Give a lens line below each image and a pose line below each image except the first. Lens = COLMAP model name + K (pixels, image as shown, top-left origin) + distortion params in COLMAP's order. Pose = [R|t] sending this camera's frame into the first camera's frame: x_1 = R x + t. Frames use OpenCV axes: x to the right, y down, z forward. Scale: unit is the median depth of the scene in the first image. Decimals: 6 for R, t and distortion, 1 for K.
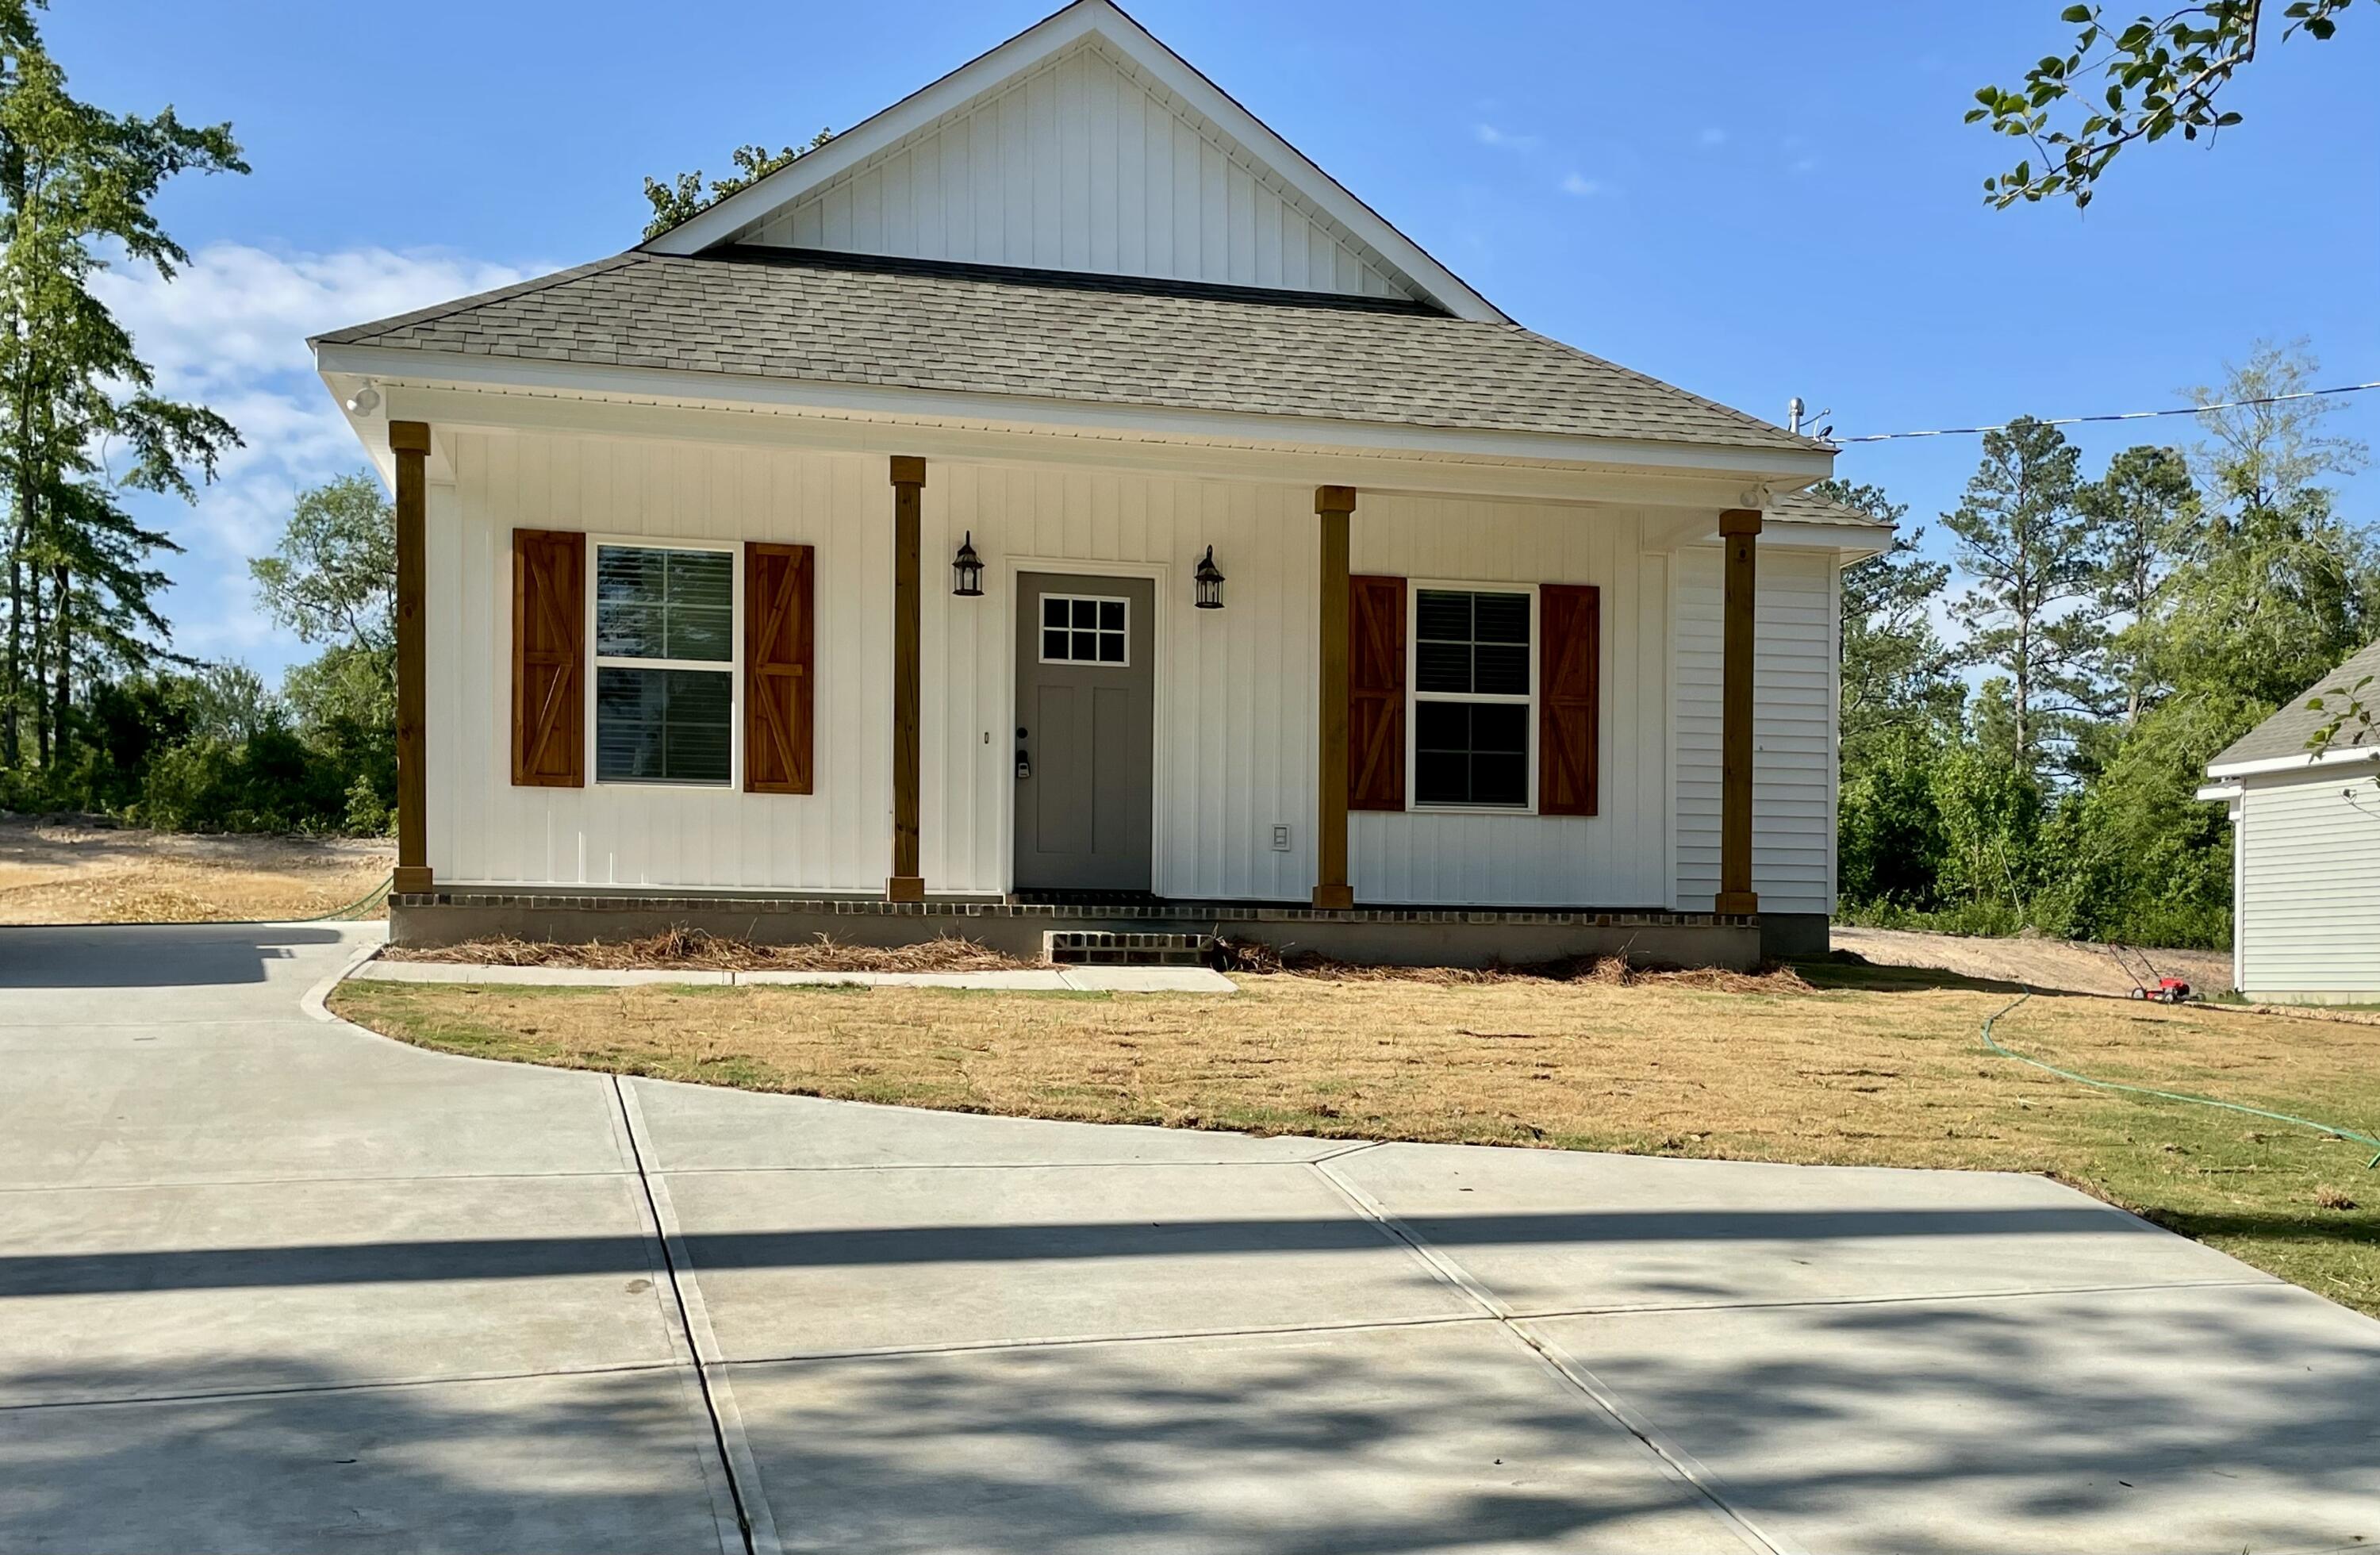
lens RADIAL K [[2552.4, 0, 1342.4], [0, 2552.4, 1001.9], [0, 0, 1]] dist [0.071704, 0.000000]
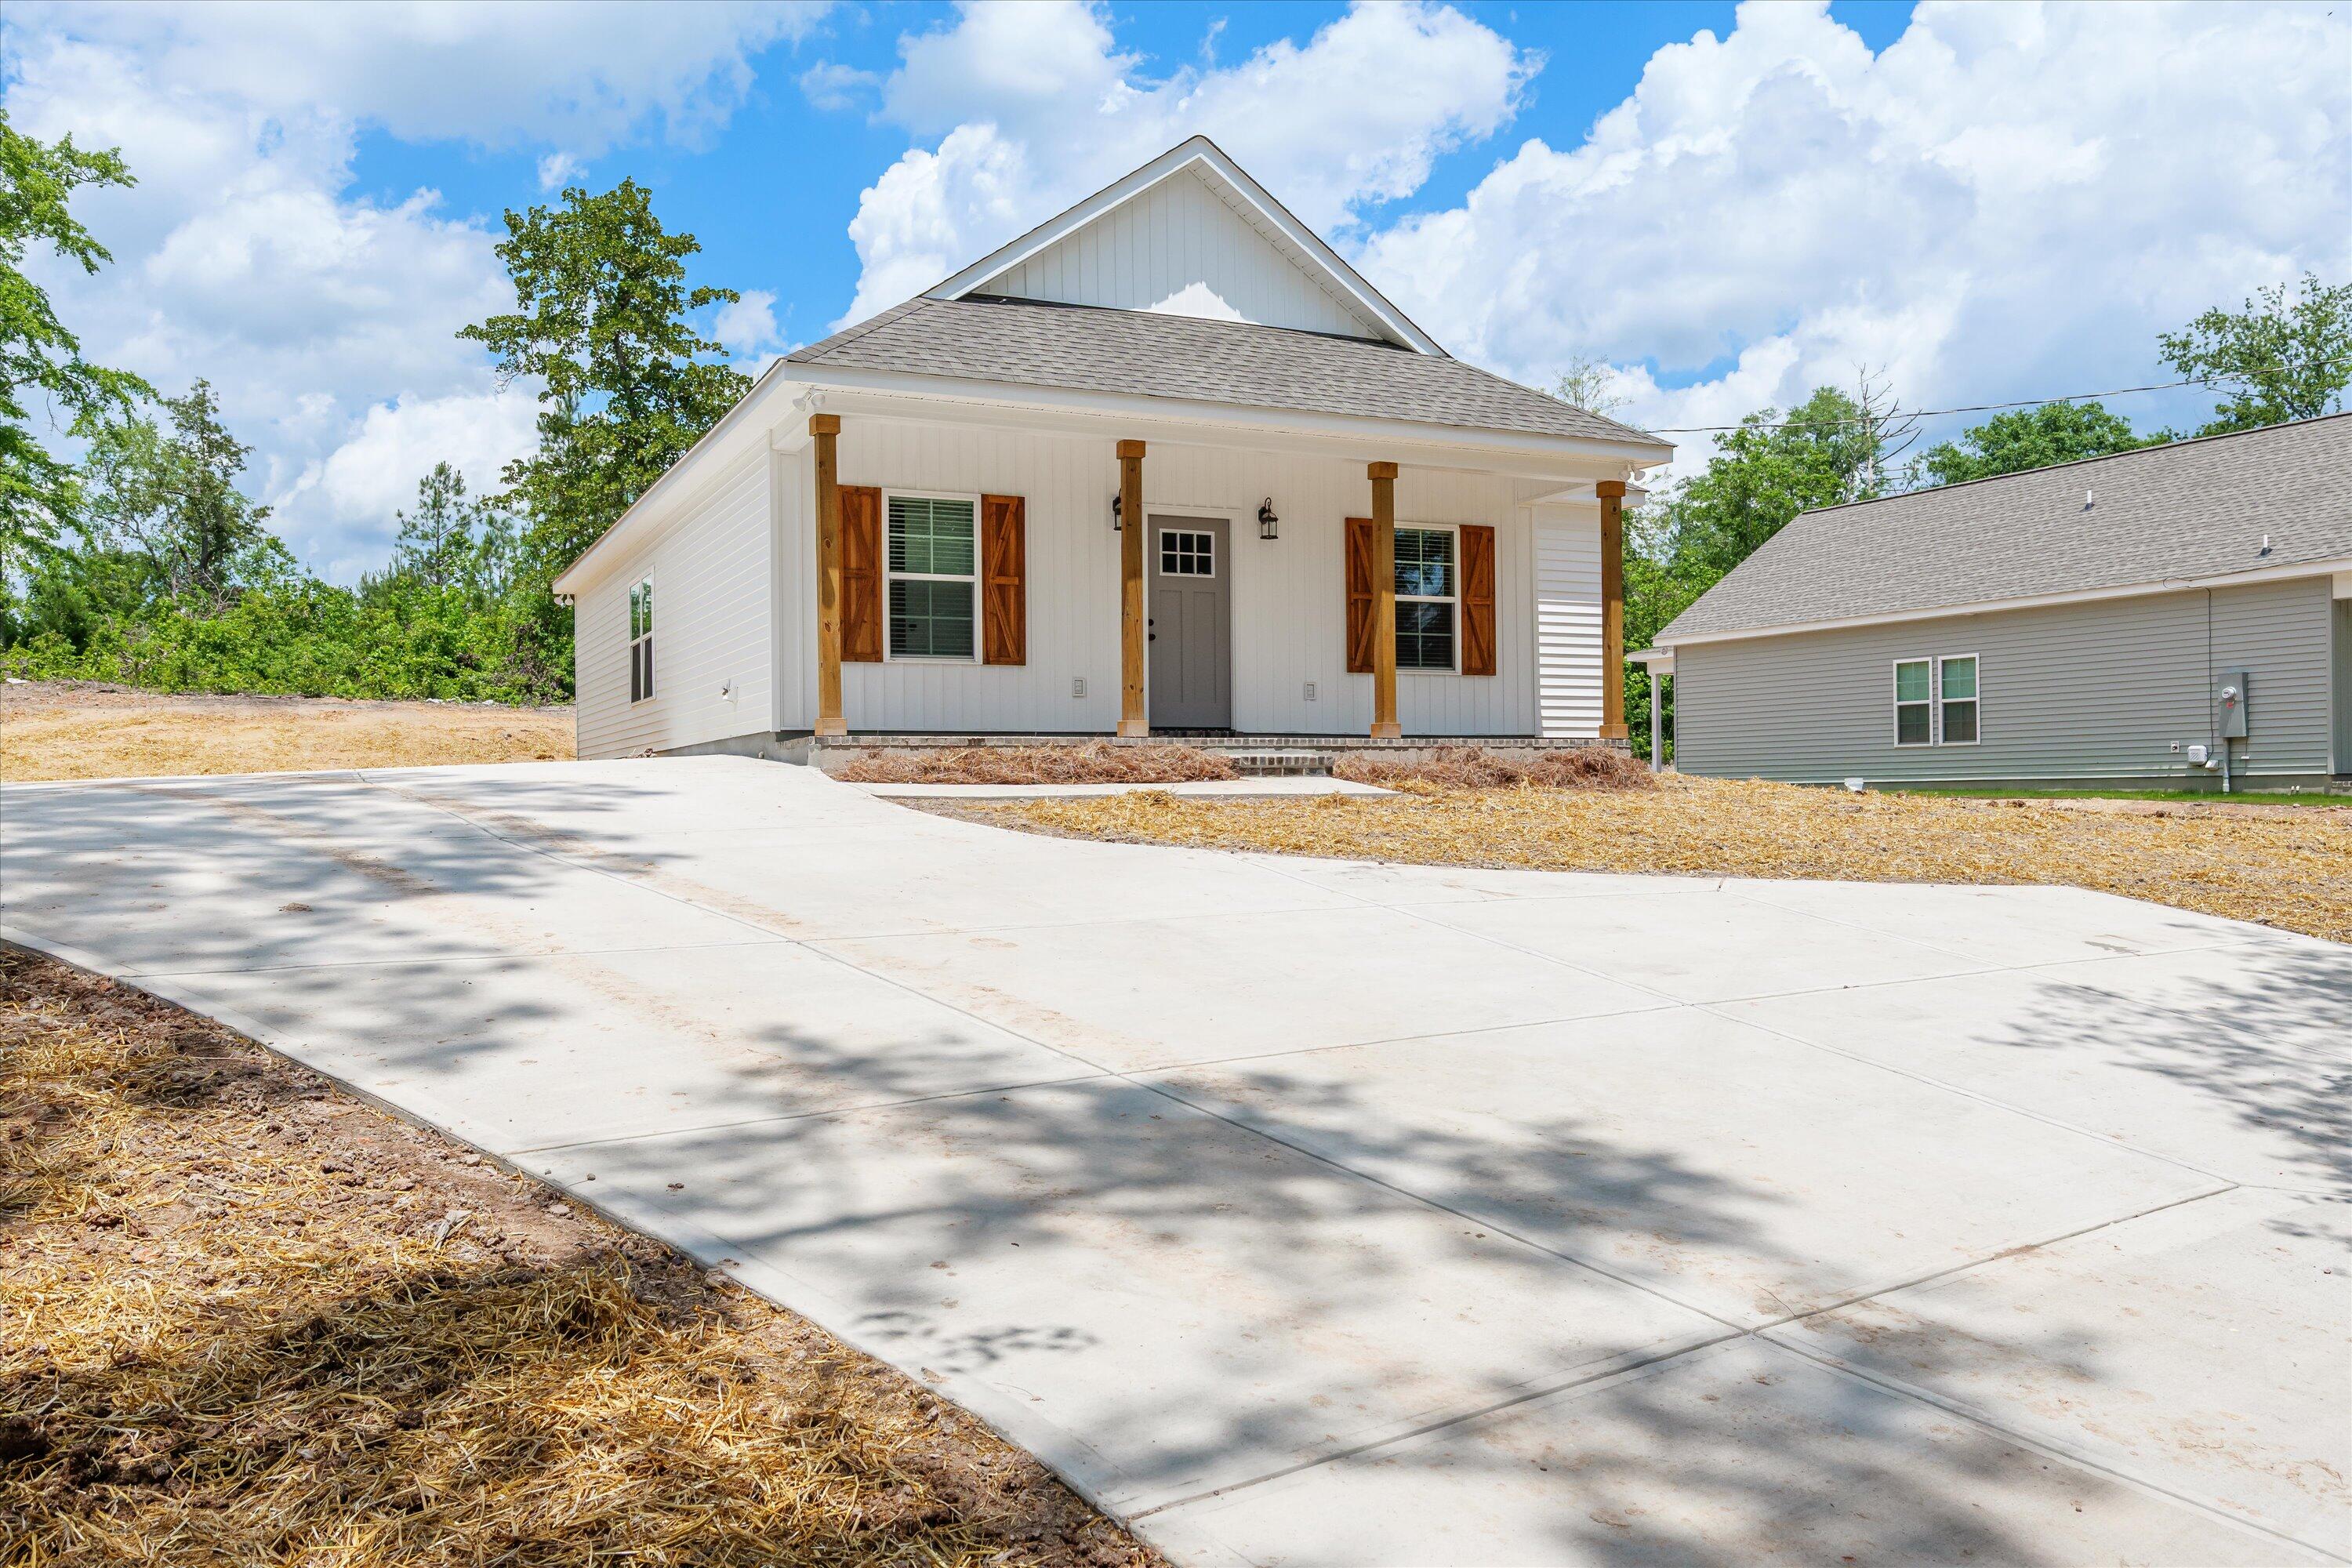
lens RADIAL K [[1818.1, 0, 1188.4], [0, 1818.1, 801.9], [0, 0, 1]] dist [-0.005393, 0.019960]
pose [[0.982419, -0.018908, 0.185728, -0.299287], [0.018995, 0.999819, 0.001309, -0.001628], [-0.185719, 0.002242, 0.982600, -0.043378]]
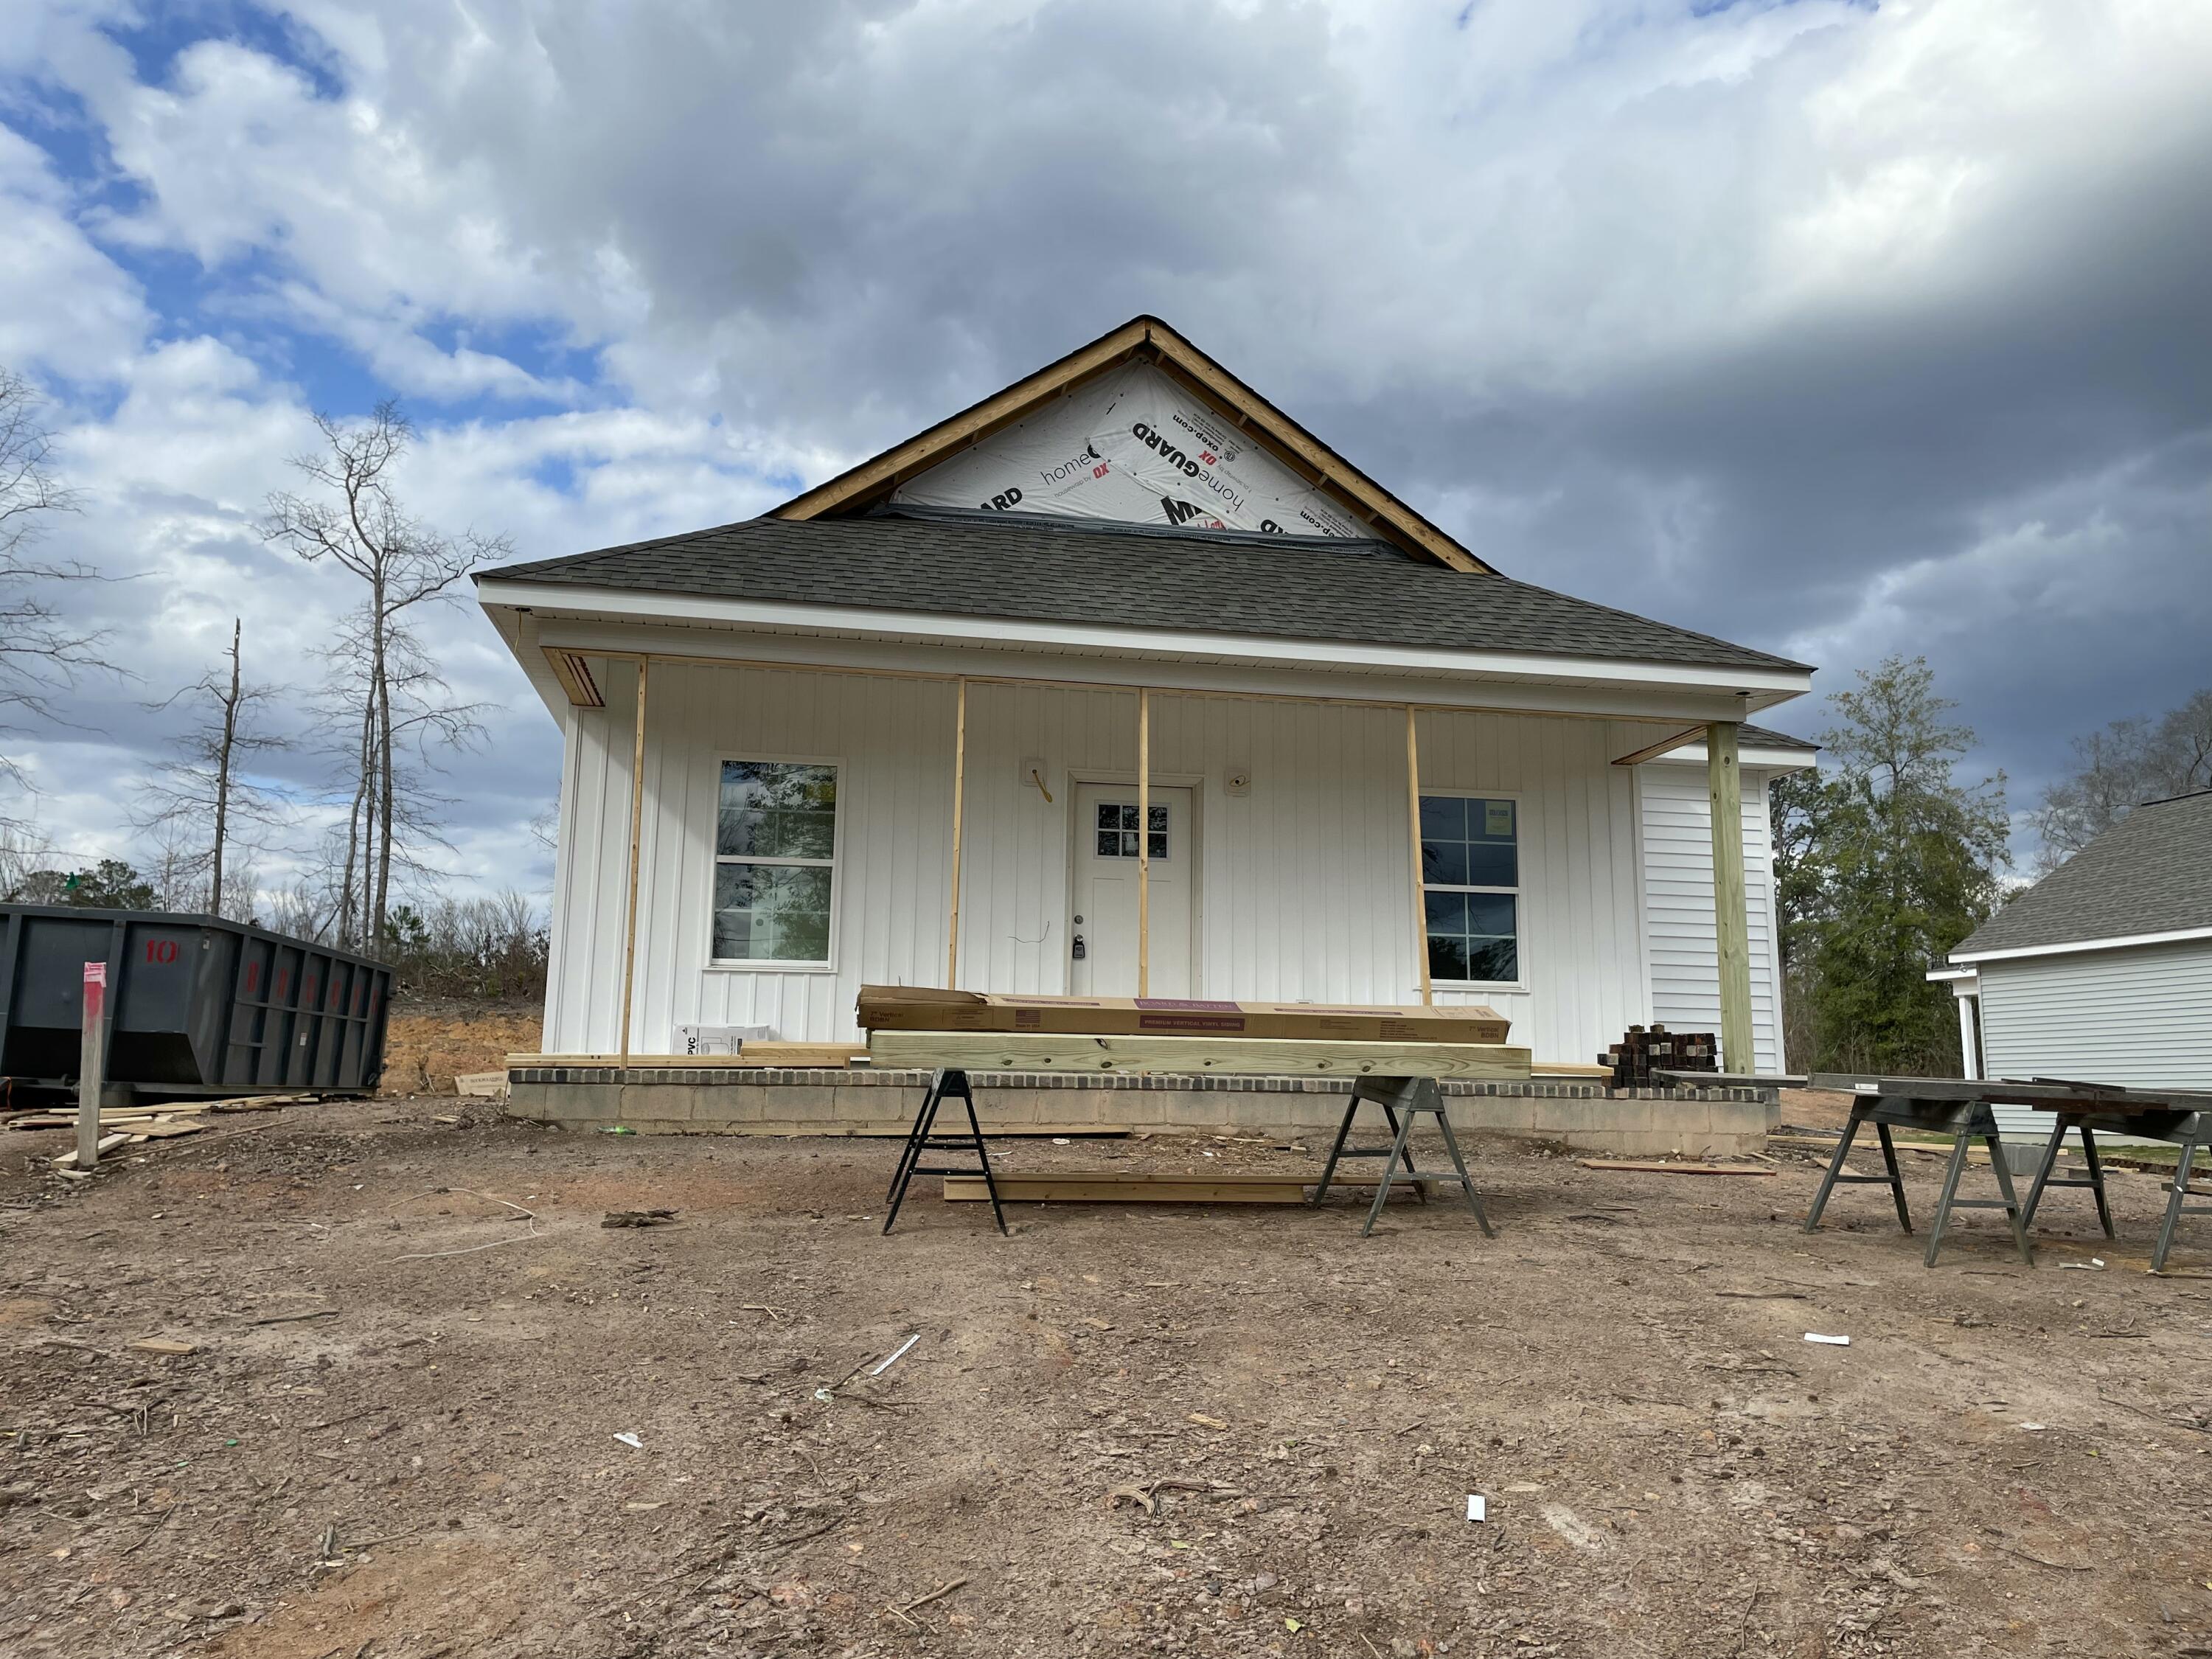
lens RADIAL K [[1673.2, 0, 1114.7], [0, 1673.2, 832.0], [0, 0, 1]] dist [0.066278, -0.041861]
pose [[0.997989, -0.004030, -0.063254, -0.061107], [-0.006332, 0.986646, -0.162756, -0.022032], [0.063065, 0.162829, 0.984637, 0.253593]]
